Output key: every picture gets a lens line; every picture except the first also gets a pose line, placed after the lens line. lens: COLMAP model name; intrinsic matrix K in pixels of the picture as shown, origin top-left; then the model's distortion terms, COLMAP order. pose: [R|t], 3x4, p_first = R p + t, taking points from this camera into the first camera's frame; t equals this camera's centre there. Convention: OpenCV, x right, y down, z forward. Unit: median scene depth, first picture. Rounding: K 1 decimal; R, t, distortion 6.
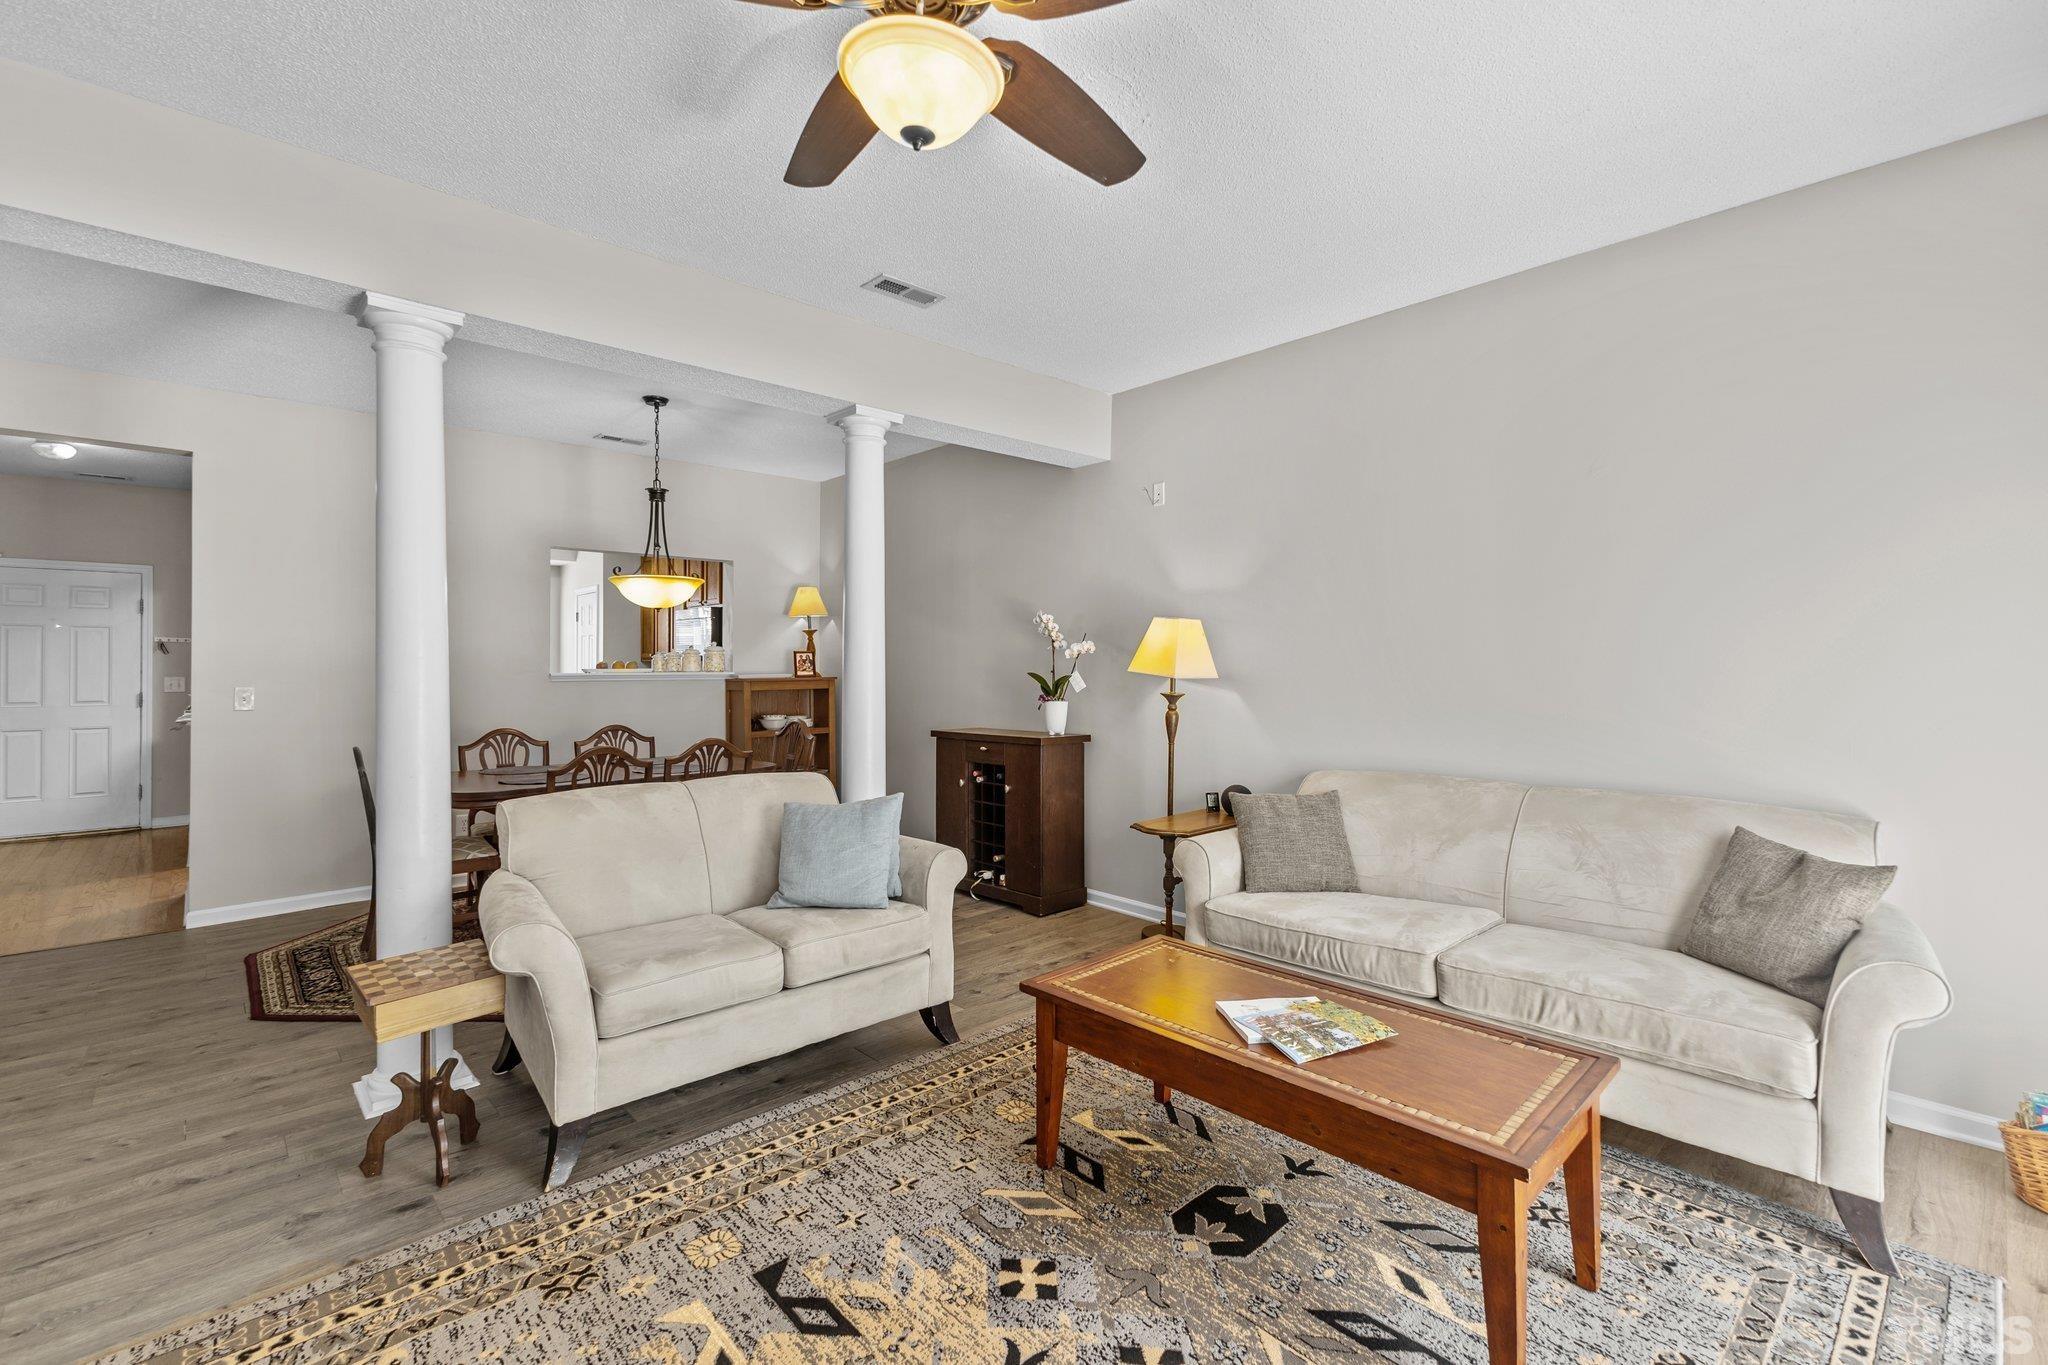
lens RADIAL K [[886.4, 0, 1030.6], [0, 886.4, 663.7], [0, 0, 1]] dist [0.015032, -0.004381]
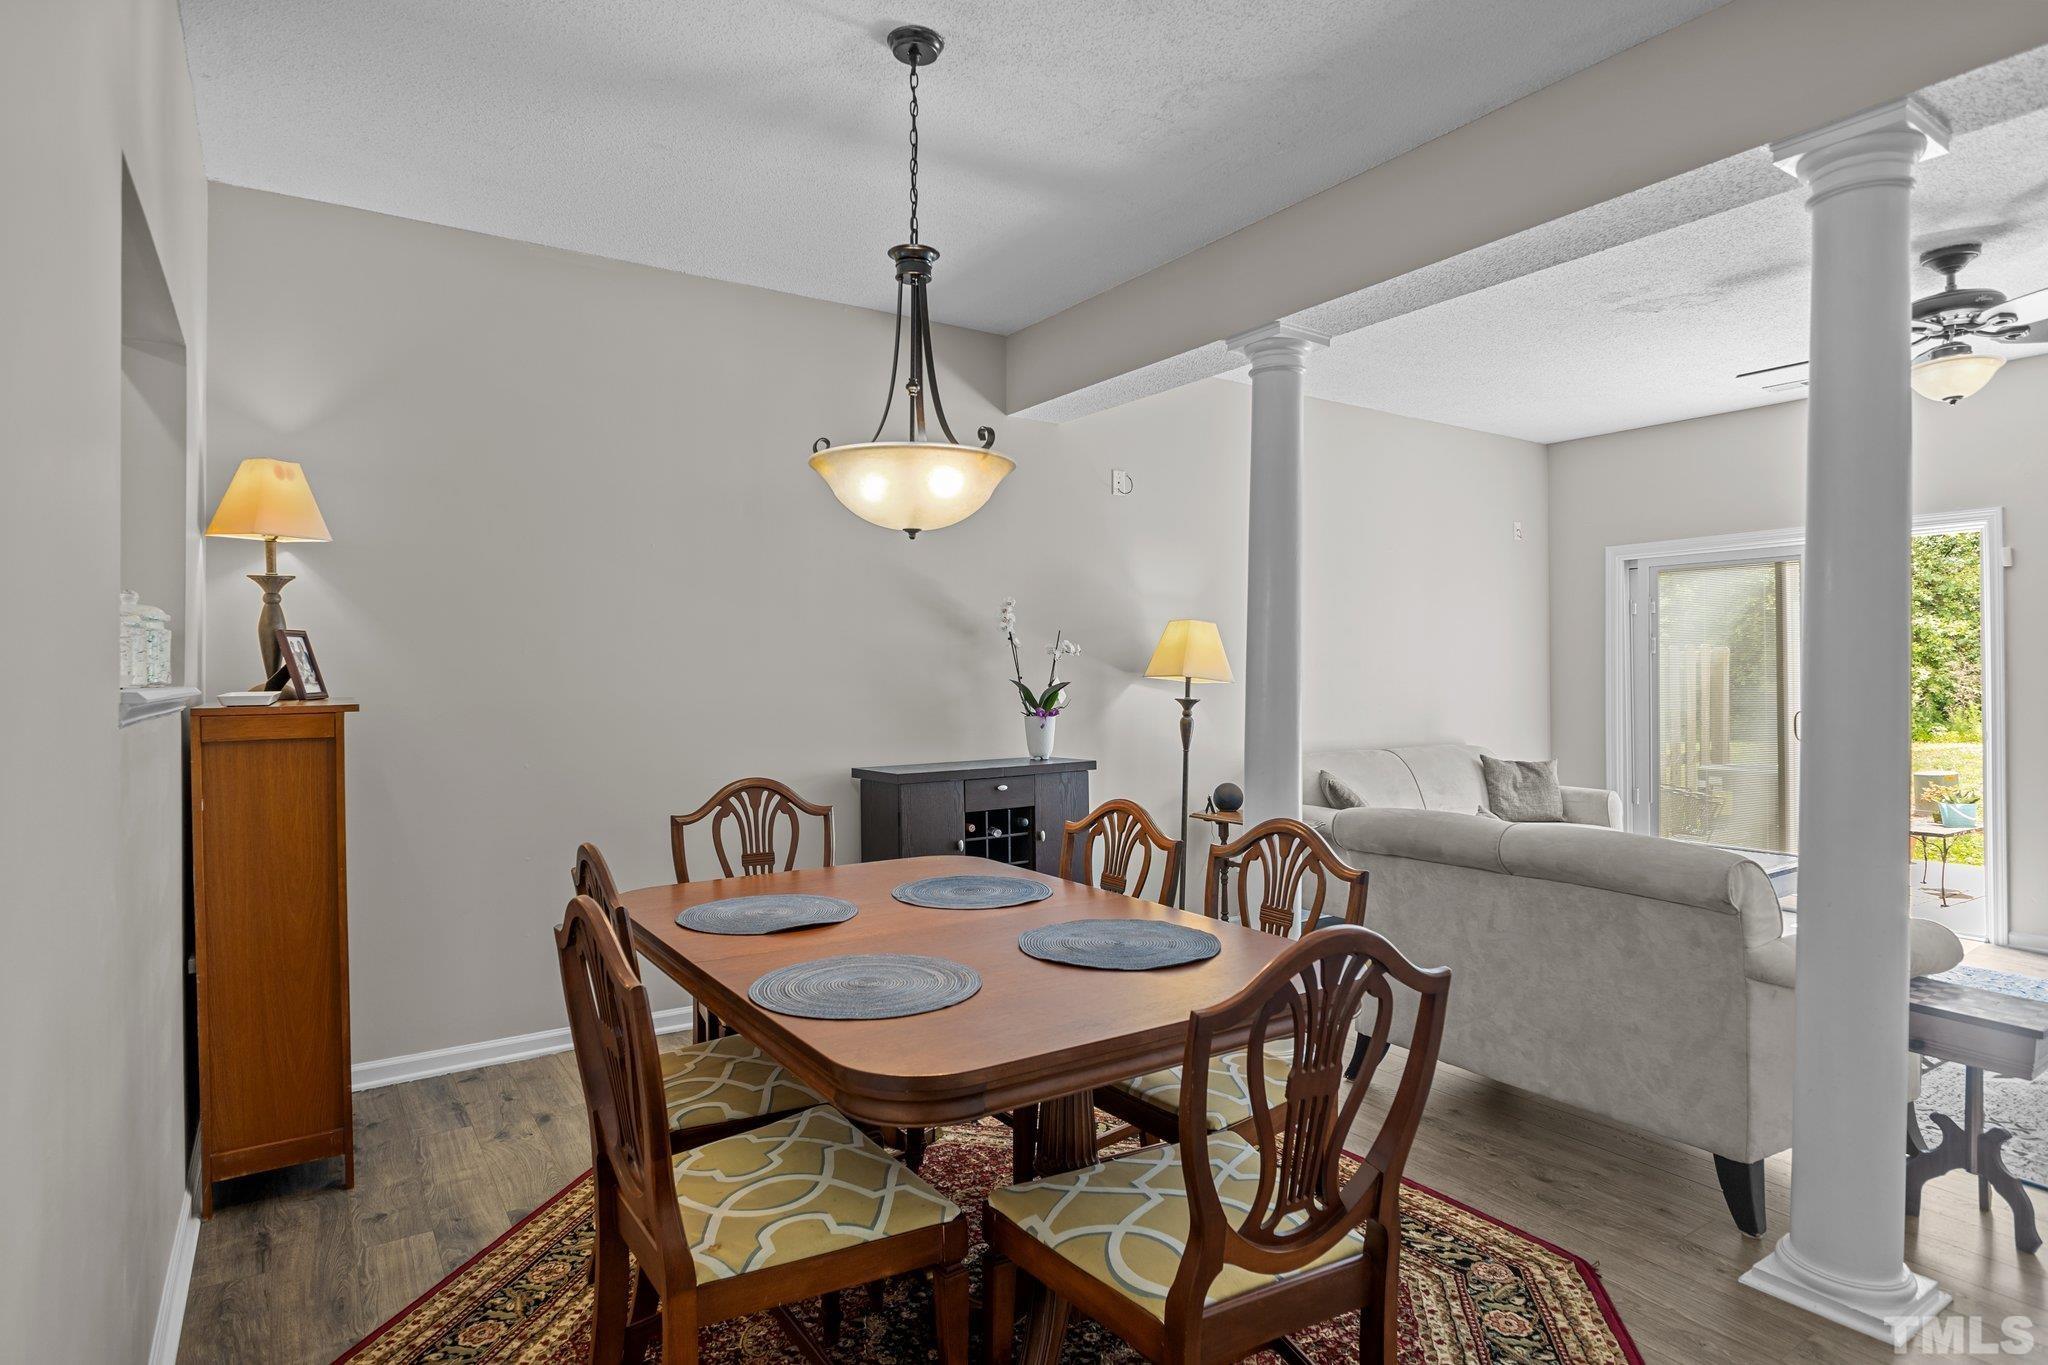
lens RADIAL K [[1094.7, 0, 1023.0], [0, 1094.7, 678.6], [0, 0, 1]] dist [-0.006292, -0.000675]
pose [[0.169890, -0.004335, 0.985454, -2.128603], [-0.000971, 0.999989, 0.004566, 0.010901], [-0.985463, -0.001732, 0.169883, 1.959428]]
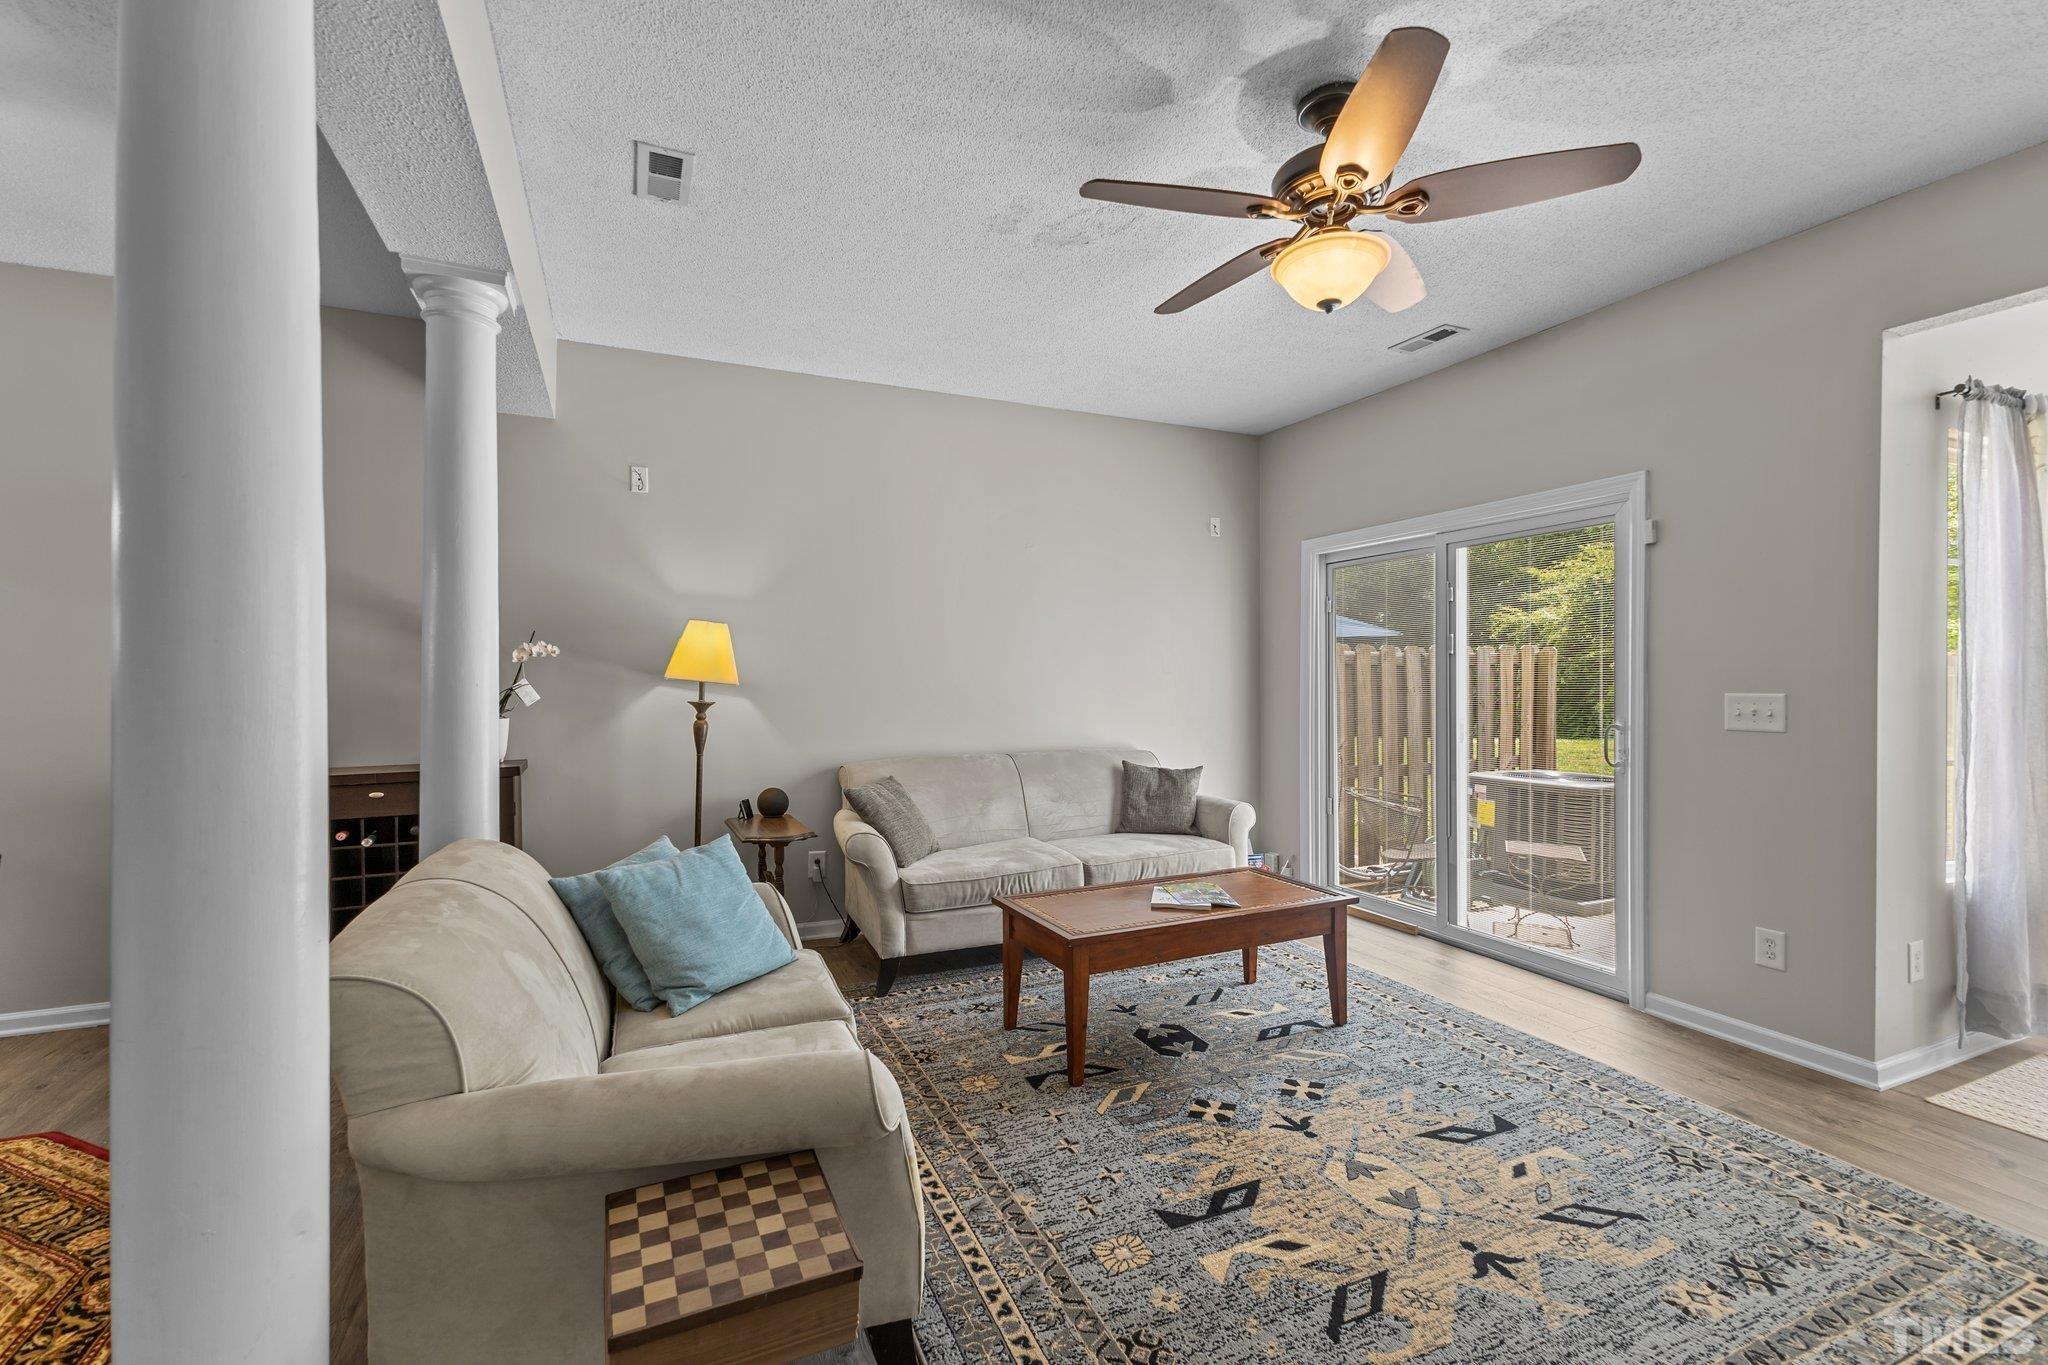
lens RADIAL K [[886.4, 0, 1036.1], [0, 886.4, 690.0], [0, 0, 1]] dist [0.015032, -0.004381]
pose [[0.317630, -0.013518, 0.948118, -1.248416], [-0.001602, 0.999889, 0.014792, 0.013902], [-0.948213, -0.006217, 0.317574, 0.739737]]
